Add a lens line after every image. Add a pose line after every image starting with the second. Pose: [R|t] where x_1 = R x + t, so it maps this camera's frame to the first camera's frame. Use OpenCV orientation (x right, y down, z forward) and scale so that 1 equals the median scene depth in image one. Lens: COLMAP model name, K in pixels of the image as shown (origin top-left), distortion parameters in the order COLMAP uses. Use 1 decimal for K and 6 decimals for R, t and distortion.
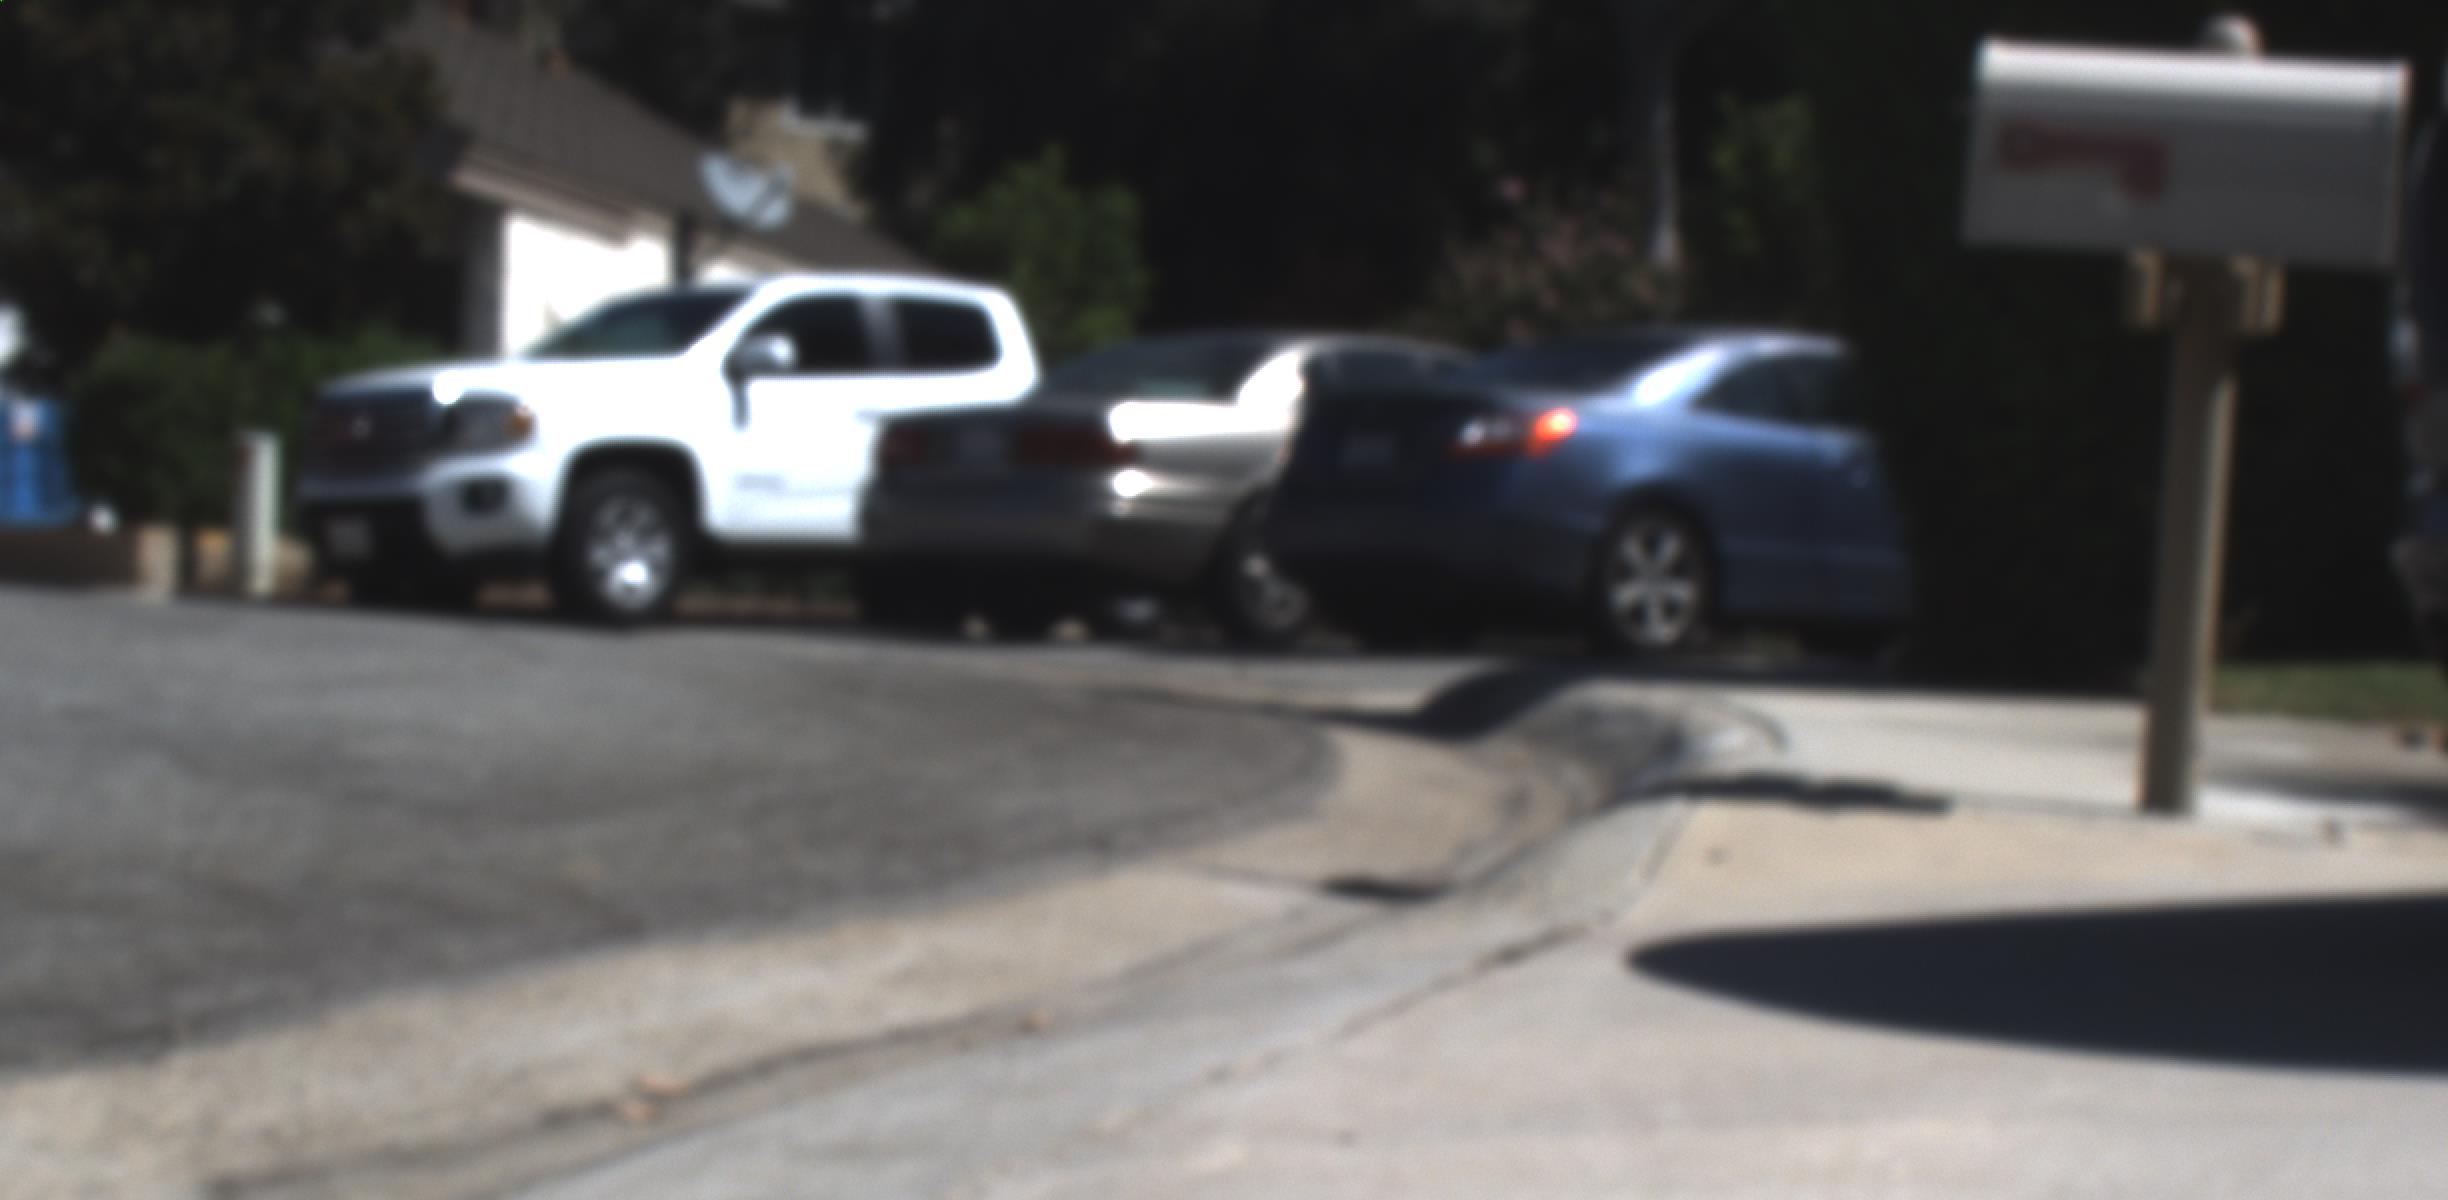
lens RADIAL K [[4749.7, 0, 1278.4], [0, 4749.7, 1015.0], [0, 0, 1]] dist [-0.178087, 0.769011]
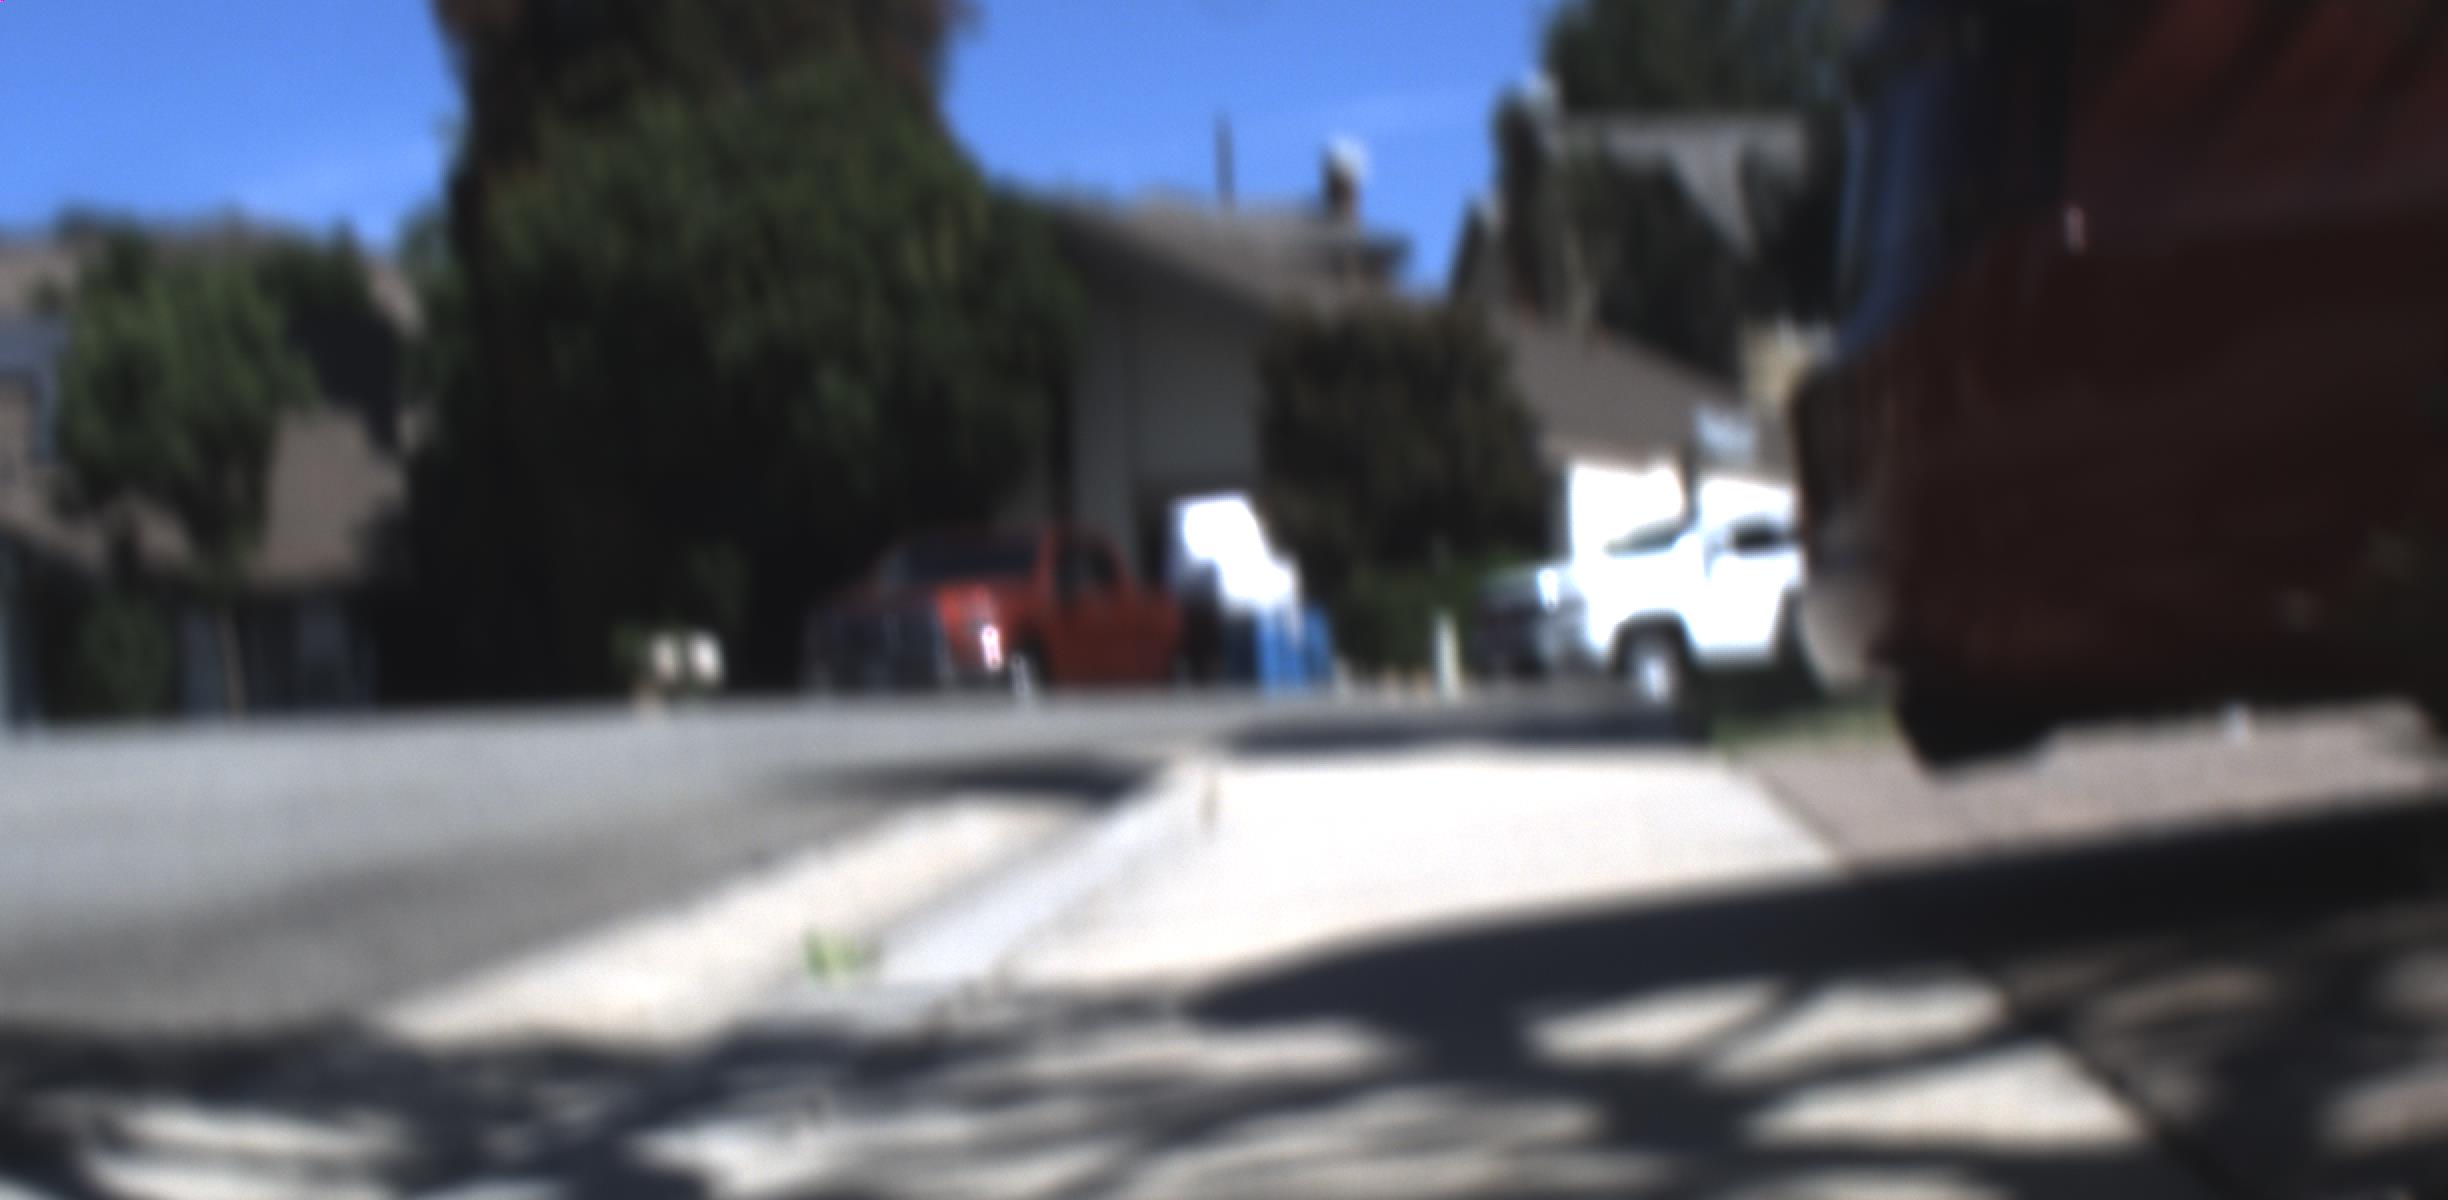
lens RADIAL K [[4749.7, 0, 1278.4], [0, 4749.7, 1015.0], [0, 0, 1]] dist [-0.178087, 0.769011]
pose [[0.970178, -0.075759, -0.230251, 0.128897], [0.068331, 0.996857, -0.040077, 0.096023], [0.232564, 0.023148, 0.972306, -0.780554]]
